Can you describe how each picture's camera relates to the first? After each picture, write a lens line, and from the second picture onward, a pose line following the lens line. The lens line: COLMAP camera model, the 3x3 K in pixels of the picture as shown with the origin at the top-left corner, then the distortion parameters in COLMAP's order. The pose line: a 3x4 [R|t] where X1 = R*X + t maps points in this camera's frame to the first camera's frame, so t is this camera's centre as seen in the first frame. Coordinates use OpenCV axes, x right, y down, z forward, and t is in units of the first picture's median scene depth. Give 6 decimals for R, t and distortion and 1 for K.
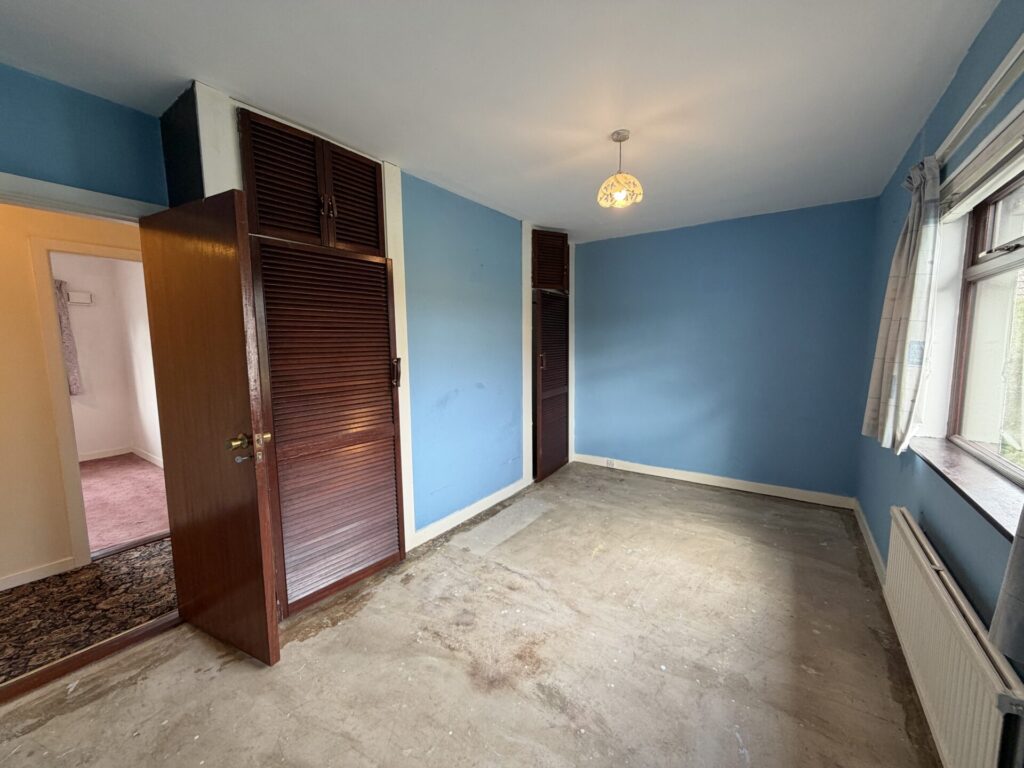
lens RADIAL K [[408.4, 0, 508.4], [0, 408.4, 385.2], [0, 0, 1]] dist [-0.000070, 0.000296]
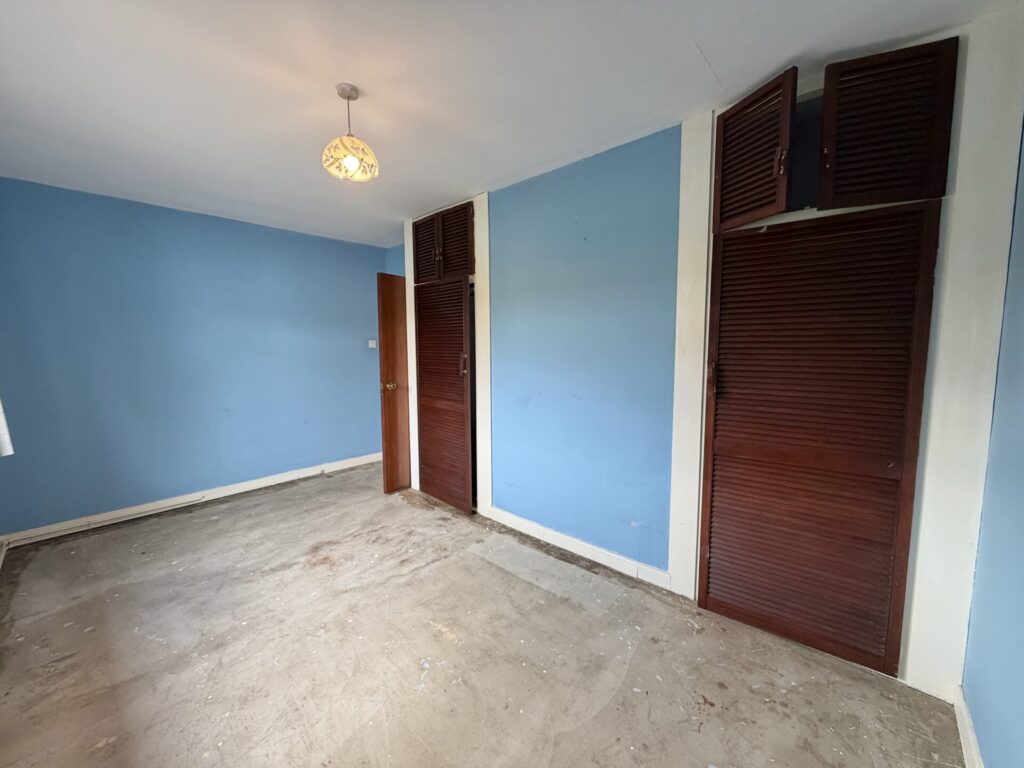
lens RADIAL K [[408.4, 0, 508.1], [0, 408.4, 384.6], [0, 0, 1]] dist [-0.000070, 0.000296]
pose [[-0.126767, 0.110720, -0.985734, 0.984035], [-0.097384, 0.987561, 0.123449, -0.139891], [0.987141, 0.111644, -0.114408, 1.307269]]
